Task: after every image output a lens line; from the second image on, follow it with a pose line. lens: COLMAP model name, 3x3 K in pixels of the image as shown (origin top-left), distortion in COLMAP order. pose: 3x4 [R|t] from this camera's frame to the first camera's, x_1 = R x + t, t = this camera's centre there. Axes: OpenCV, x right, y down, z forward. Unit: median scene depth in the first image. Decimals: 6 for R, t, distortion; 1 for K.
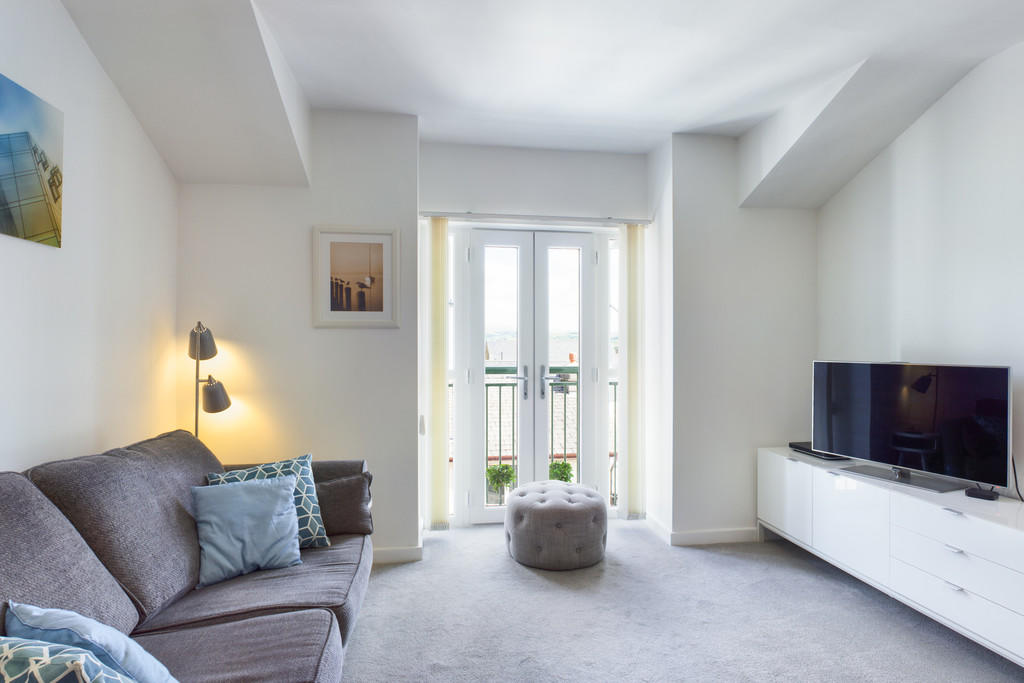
lens RADIAL K [[533.0, 0, 512.0], [0, 533.0, 341.5], [0, 0, 1]] dist [0.003389, 0.000610]
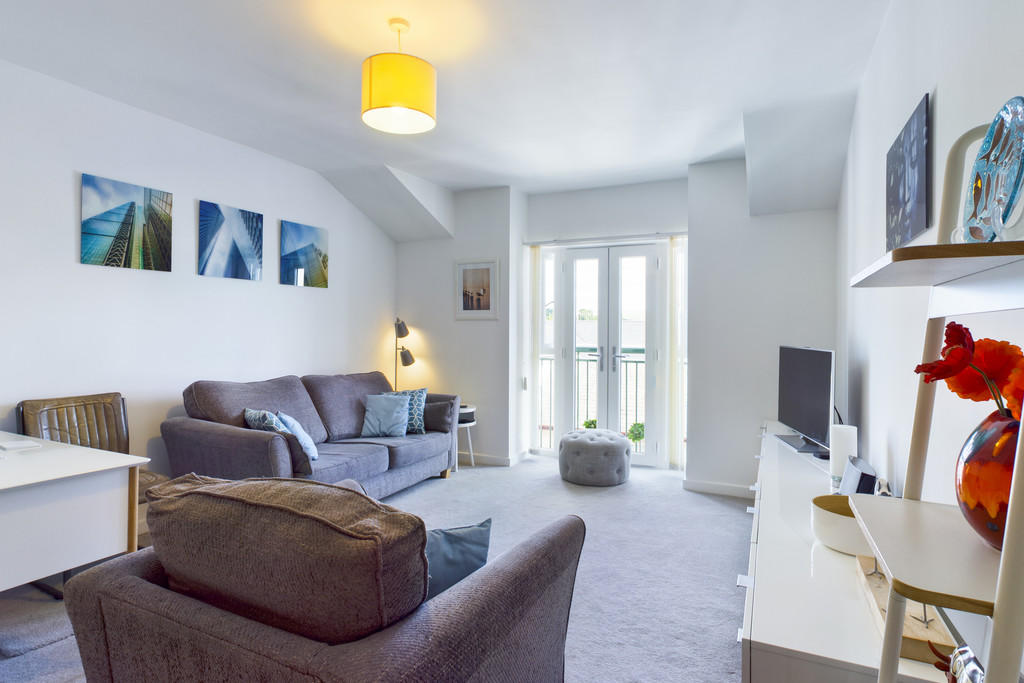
lens RADIAL K [[534.9, 0, 514.3], [0, 534.9, 327.5], [0, 0, 1]] dist [-0.000235, 0.000043]
pose [[0.829572, 0.001886, -0.558397, 0.772020], [-0.002432, 0.999997, -0.000236, -0.002860], [0.558395, 0.001553, 0.829574, -0.327780]]
